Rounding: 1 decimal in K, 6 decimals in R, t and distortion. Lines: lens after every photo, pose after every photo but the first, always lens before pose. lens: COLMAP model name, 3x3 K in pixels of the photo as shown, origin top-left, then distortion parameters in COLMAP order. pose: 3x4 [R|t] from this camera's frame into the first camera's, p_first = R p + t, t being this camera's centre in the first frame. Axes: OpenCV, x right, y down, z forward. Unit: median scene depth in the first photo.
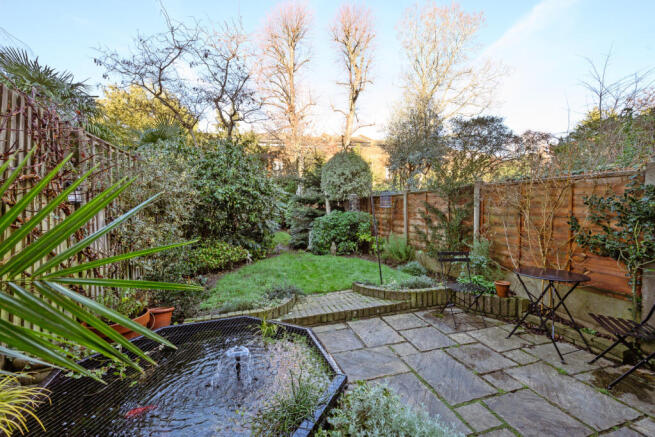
lens RADIAL K [[286.7, 0, 326.9], [0, 286.7, 218.1], [0, 0, 1]] dist [-0.003511, -0.000223]
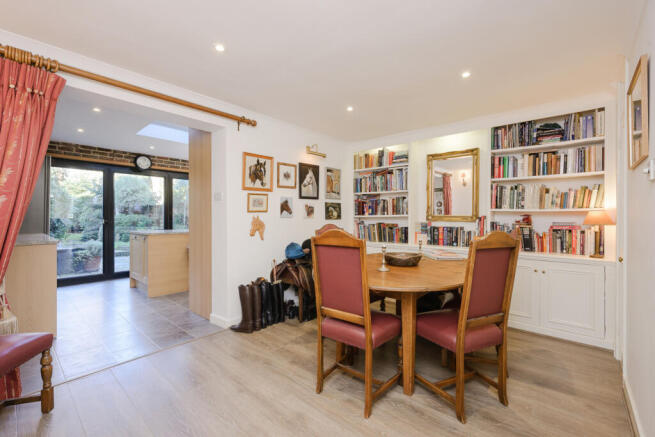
lens RADIAL K [[286.7, 0, 329.3], [0, 286.7, 216.7], [0, 0, 1]] dist [-0.003511, -0.000223]
pose [[0.845008, 0.022458, 0.534282, 0.161533], [0.001220, 0.999034, -0.043922, 0.060951], [-0.534752, 0.037766, 0.844165, -0.925607]]
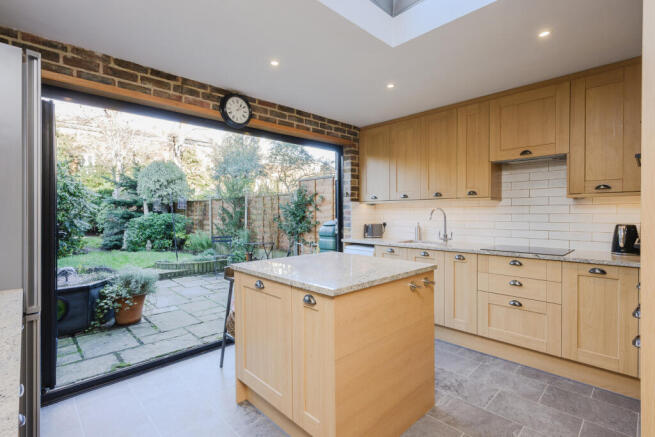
lens RADIAL K [[316.4, 0, 330.4], [0, 316.4, 215.9], [0, 0, 1]] dist [0.006165, -0.000326]
pose [[0.883596, 0.012092, 0.468094, 0.069866], [0.003056, 0.999496, -0.031587, 0.029735], [-0.468240, 0.029340, 0.883114, -0.444337]]
